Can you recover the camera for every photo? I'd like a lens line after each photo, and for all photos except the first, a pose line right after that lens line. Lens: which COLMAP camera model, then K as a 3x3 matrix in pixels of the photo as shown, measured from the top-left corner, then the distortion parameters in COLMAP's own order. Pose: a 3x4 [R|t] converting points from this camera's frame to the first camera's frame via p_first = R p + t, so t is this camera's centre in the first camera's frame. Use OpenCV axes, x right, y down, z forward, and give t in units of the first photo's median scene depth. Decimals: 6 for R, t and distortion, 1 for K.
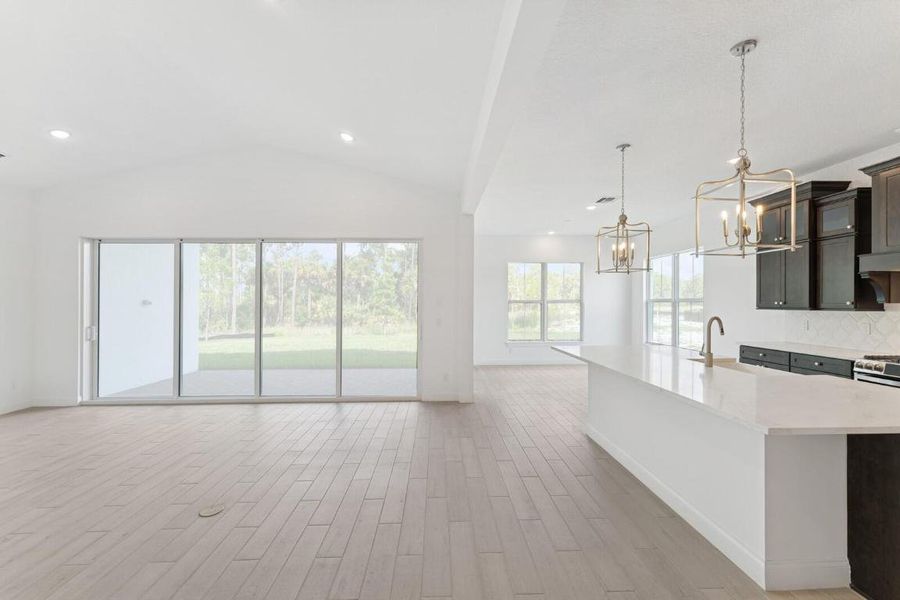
lens RADIAL K [[367.6, 0, 427.2], [0, 367.6, 300.5], [0, 0, 1]] dist [0.001626, -0.000755]
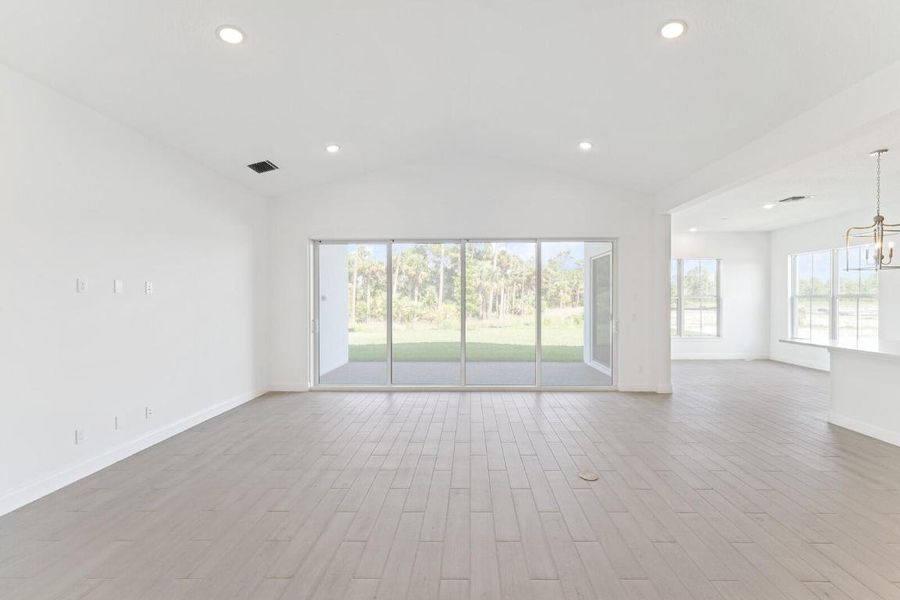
lens RADIAL K [[367.6, 0, 454.5], [0, 367.6, 300.3], [0, 0, 1]] dist [0.001626, -0.000755]
pose [[0.998958, 0.000976, -0.045638, -0.386611], [-0.000504, 0.999946, 0.010357, 0.000814], [0.045646, -0.010324, 0.998904, -0.071649]]
